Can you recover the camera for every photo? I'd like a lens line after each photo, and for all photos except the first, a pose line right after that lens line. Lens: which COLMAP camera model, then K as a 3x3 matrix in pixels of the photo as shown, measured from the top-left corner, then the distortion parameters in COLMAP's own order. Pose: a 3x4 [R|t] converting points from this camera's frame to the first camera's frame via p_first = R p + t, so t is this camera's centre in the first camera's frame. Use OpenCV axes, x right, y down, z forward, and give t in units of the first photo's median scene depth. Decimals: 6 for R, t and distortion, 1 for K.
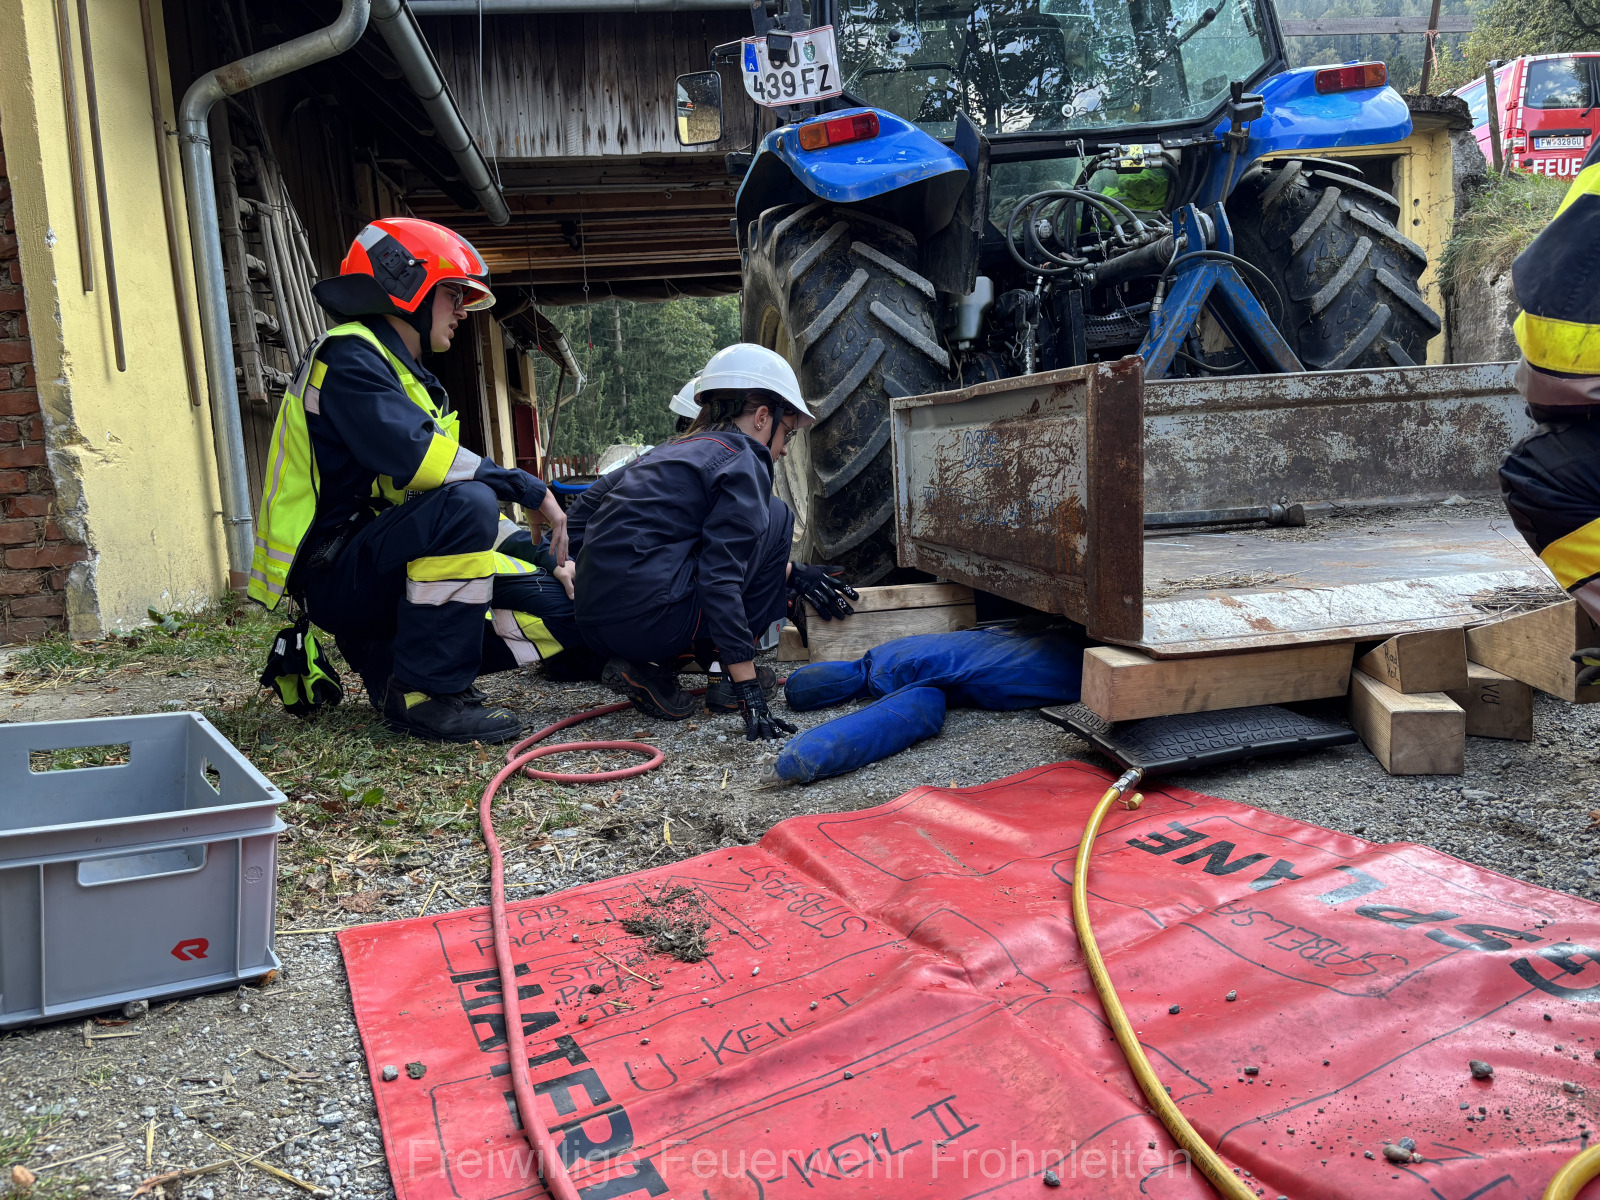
lens RADIAL K [[1176.3, 0, 800.0], [0, 1176.3, 600.0], [0, 0, 1]] dist [0.000188, -0.057757]
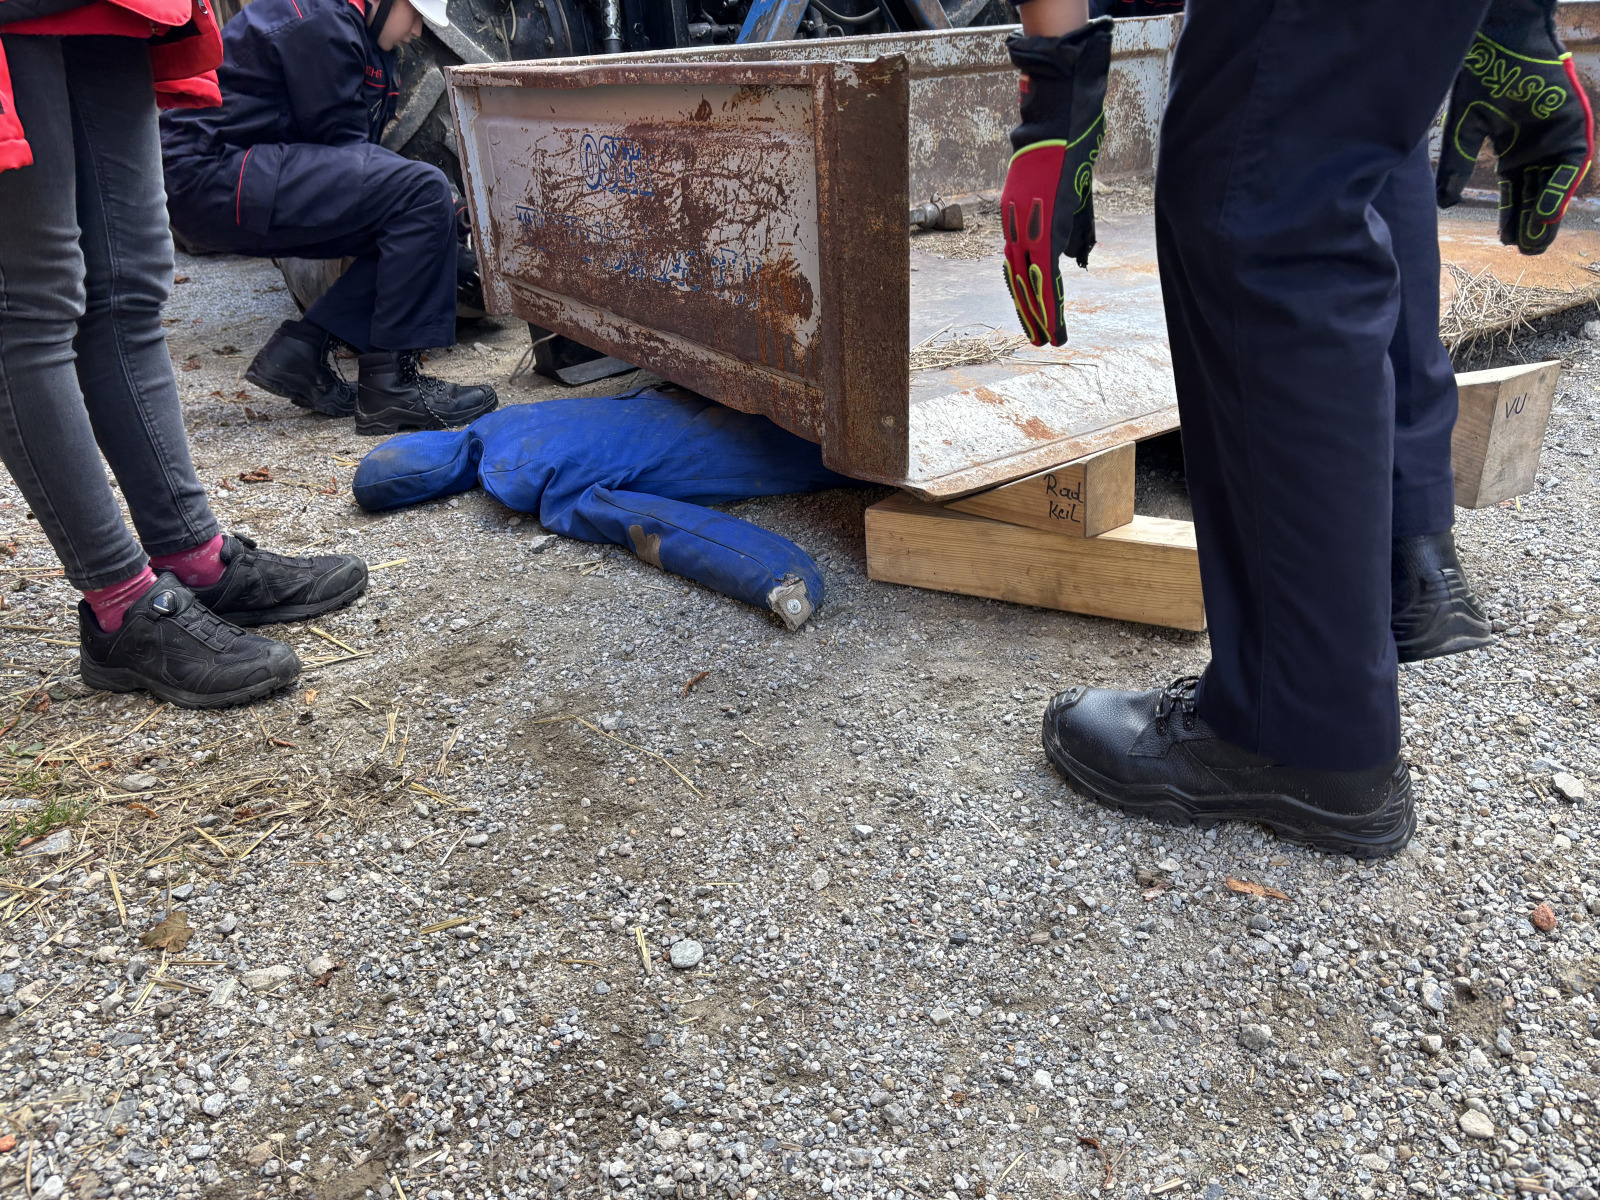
lens RADIAL K [[1215.4, 0, 800.6], [0, 1215.4, 606.8], [0, 0, 1]] dist [-0.006656, -0.005731]
pose [[0.926376, -0.147955, 0.346320, -0.035168], [0.044498, 0.956155, 0.289460, -0.086510], [-0.373963, -0.252738, 0.892343, 0.261137]]
